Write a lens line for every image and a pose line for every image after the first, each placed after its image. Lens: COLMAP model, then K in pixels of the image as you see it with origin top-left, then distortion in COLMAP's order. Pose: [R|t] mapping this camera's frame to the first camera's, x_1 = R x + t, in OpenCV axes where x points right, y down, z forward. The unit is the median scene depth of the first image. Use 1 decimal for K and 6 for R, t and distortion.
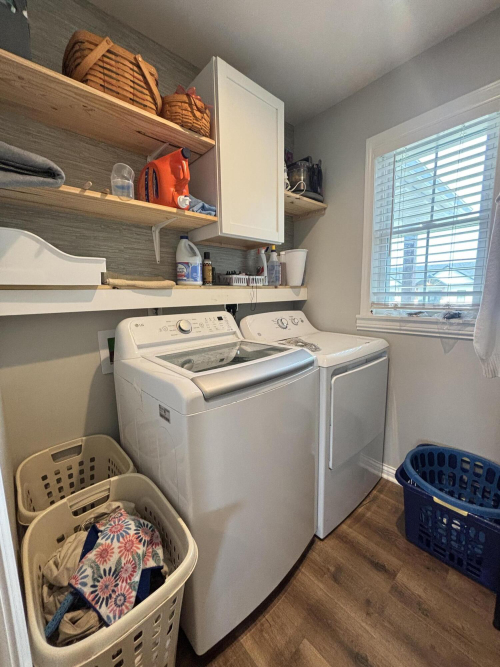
lens RADIAL K [[268.9, 0, 247.6], [0, 268.9, 333.9], [0, 0, 1]] dist [0.003597, -0.000118]
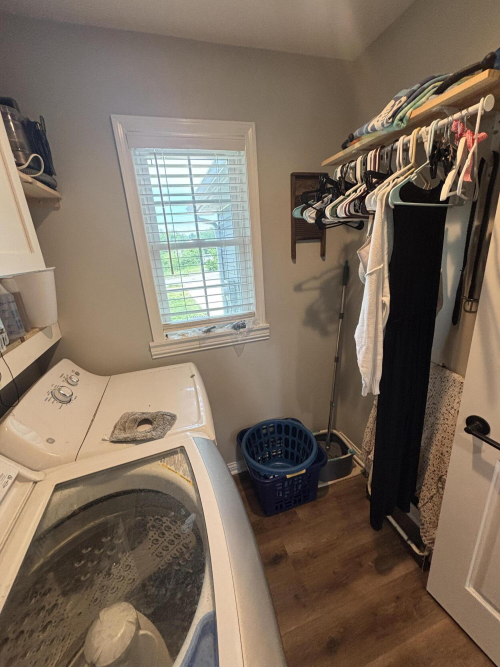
lens RADIAL K [[268.9, 0, 249.4], [0, 268.9, 333.6], [0, 0, 1]] dist [0.003597, -0.000118]
pose [[0.407464, -0.290155, 0.865900, -0.207102], [0.194006, 0.954042, 0.228398, -0.257995], [-0.892376, 0.074926, 0.445030, 0.392723]]
